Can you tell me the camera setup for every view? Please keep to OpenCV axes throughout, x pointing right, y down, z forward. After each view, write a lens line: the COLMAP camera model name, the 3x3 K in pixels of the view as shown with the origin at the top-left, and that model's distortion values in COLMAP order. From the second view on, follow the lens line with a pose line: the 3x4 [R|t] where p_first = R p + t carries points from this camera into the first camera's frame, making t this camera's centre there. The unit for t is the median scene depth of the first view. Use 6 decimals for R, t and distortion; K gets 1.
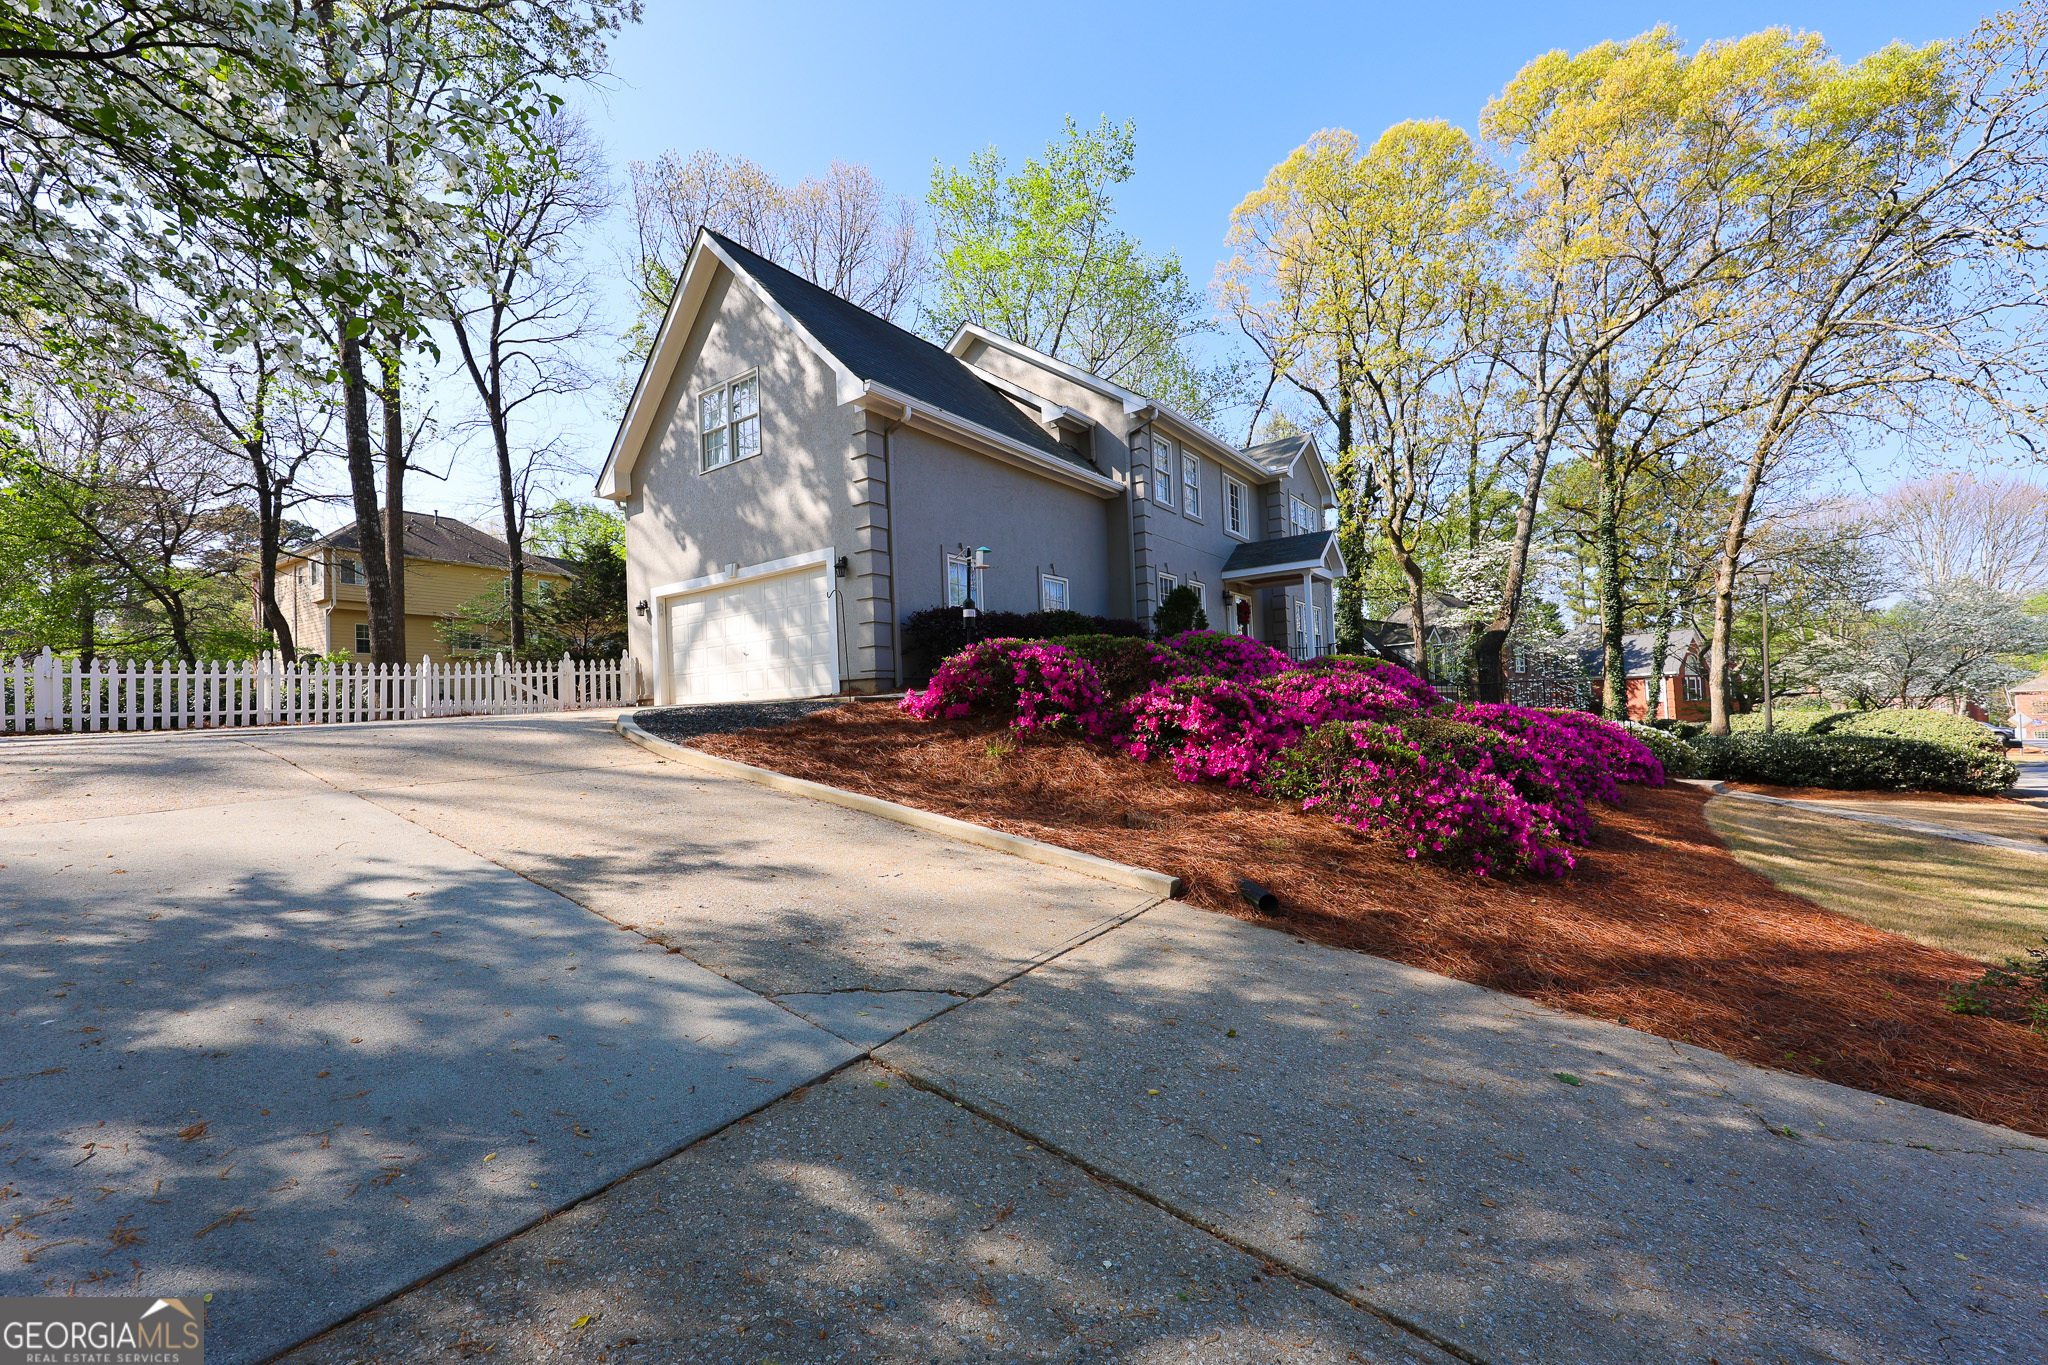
lens RADIAL K [[823.3, 0, 1022.4], [0, 823.3, 700.7], [0, 0, 1]] dist [0.000092, 0.000369]
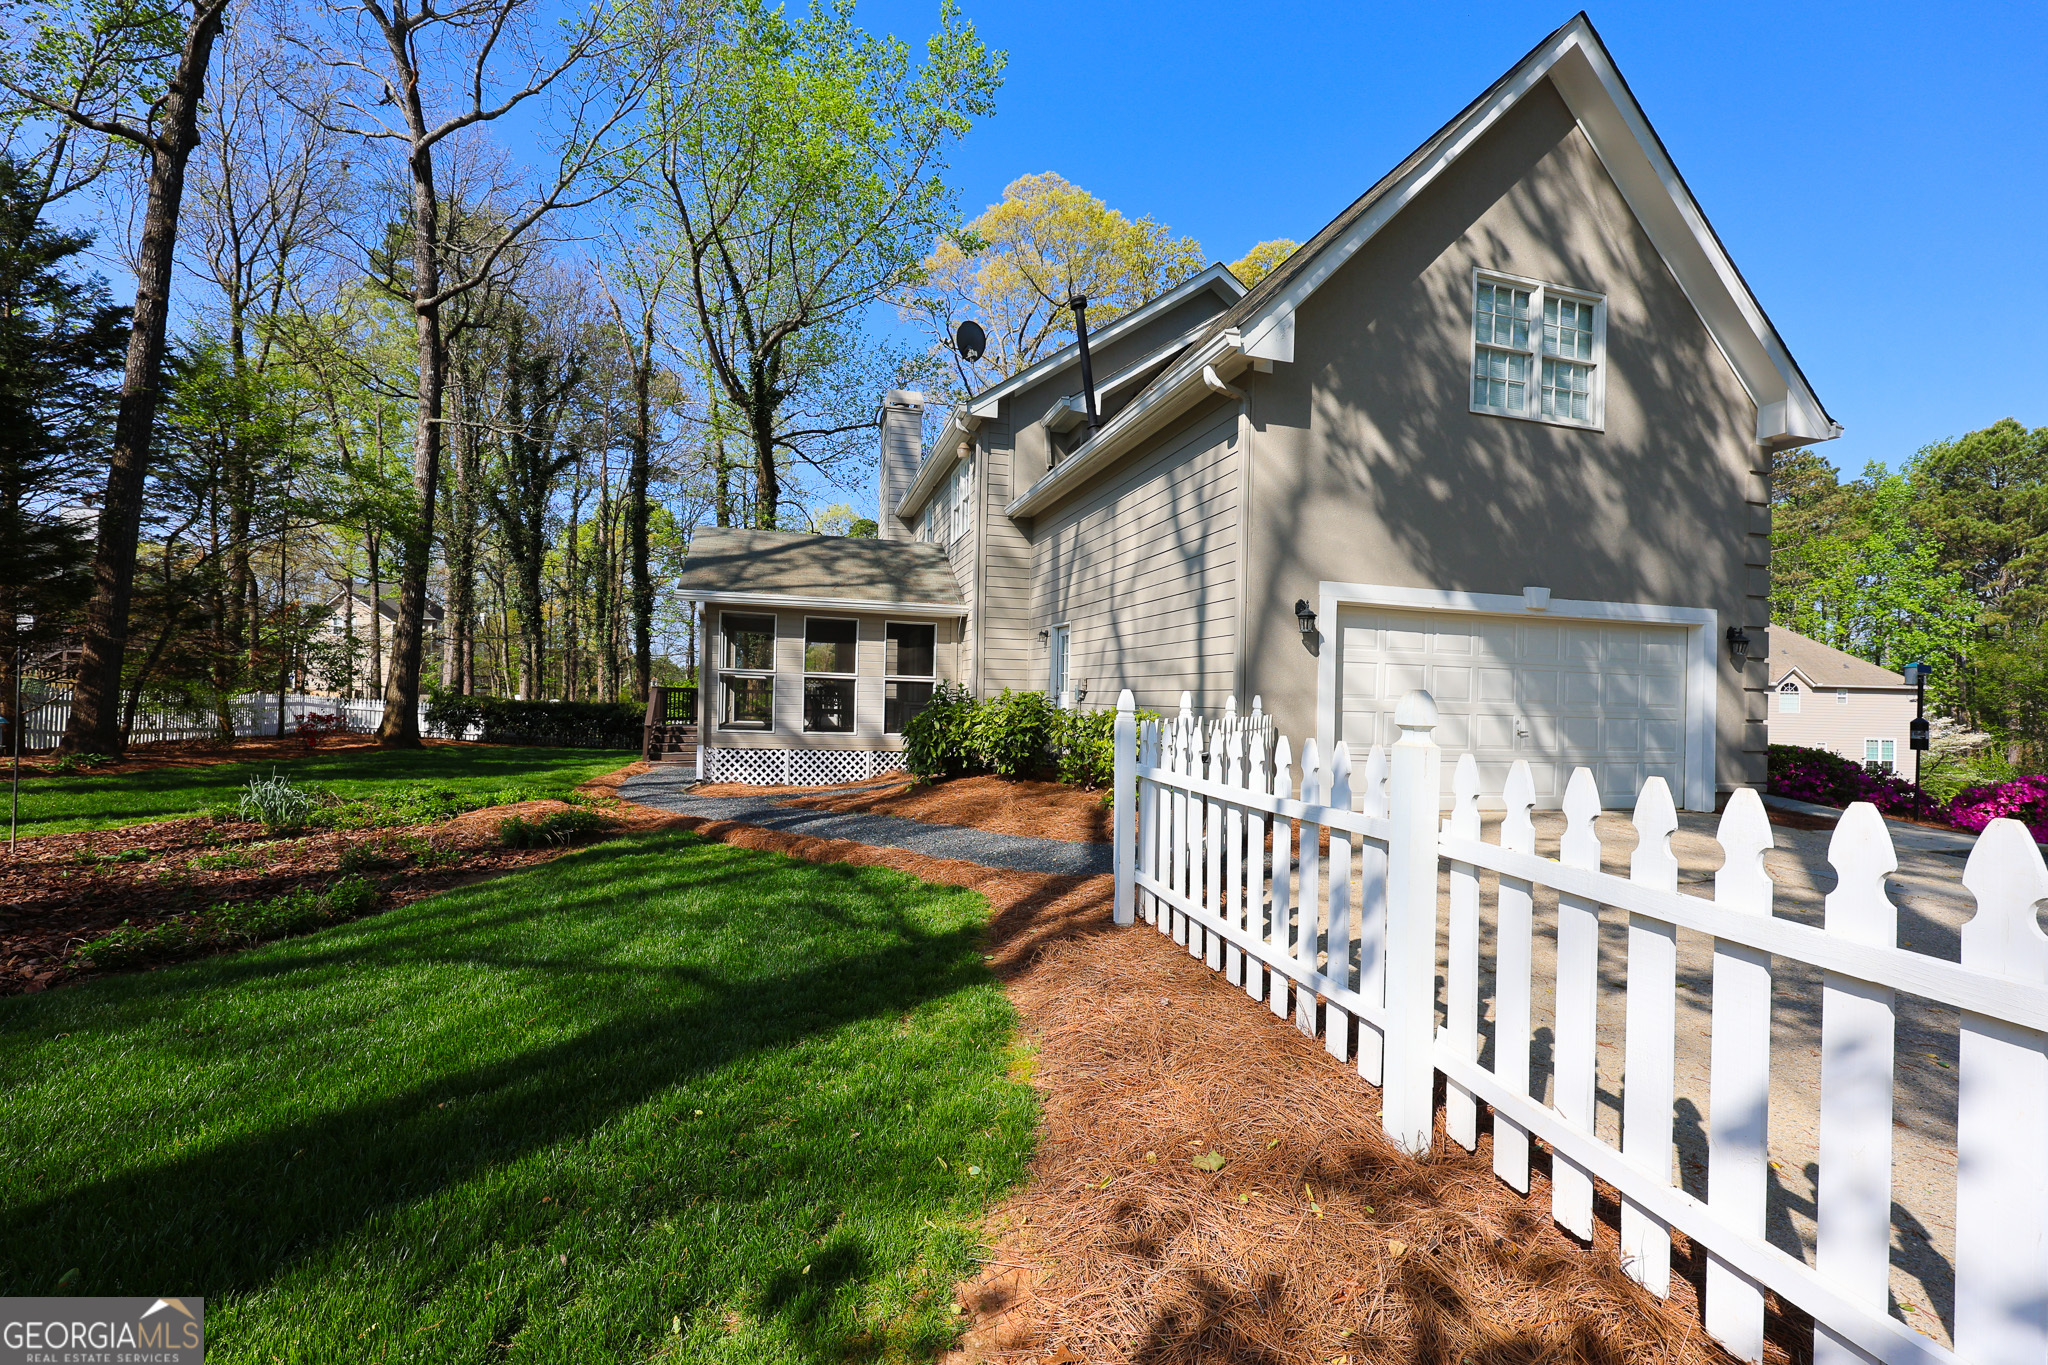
lens RADIAL K [[823.3, 0, 1012.9], [0, 823.3, 687.5], [0, 0, 1]] dist [0.000092, 0.000369]
pose [[0.615540, 0.054790, 0.786199, -0.744097], [-0.062029, 0.997854, -0.020976, -0.038660], [-0.785661, -0.035856, 0.617617, 0.645347]]
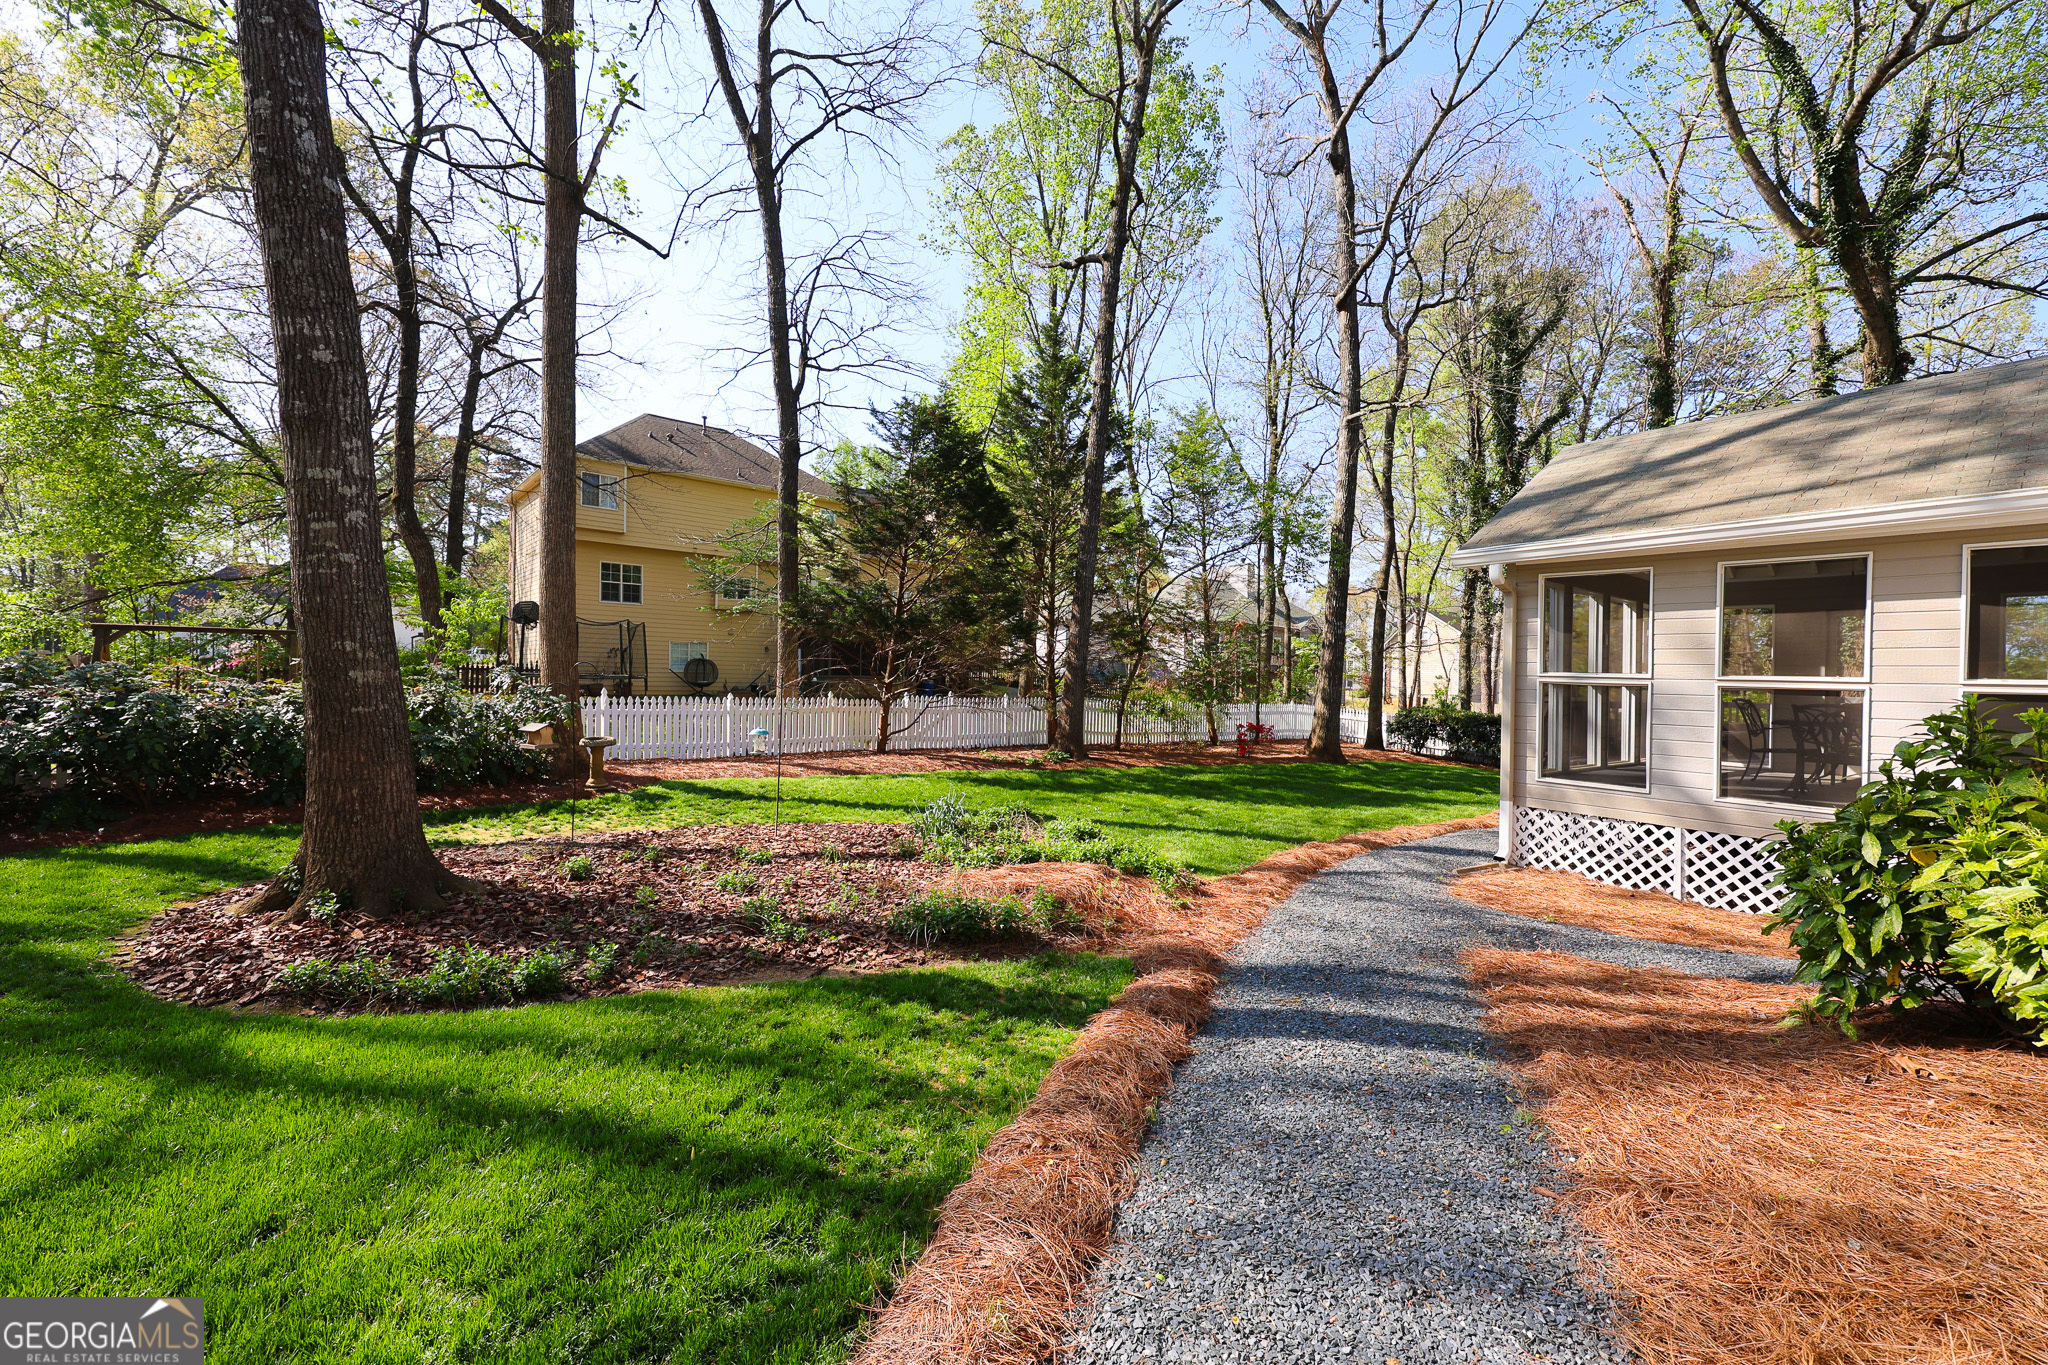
lens RADIAL K [[823.3, 0, 1015.4], [0, 823.3, 693.1], [0, 0, 1]] dist [0.000092, 0.000369]
pose [[0.957095, 0.052774, -0.284927, -0.479609], [-0.040511, 0.997988, 0.048768, -0.054178], [0.286927, -0.035133, 0.957308, 0.804124]]
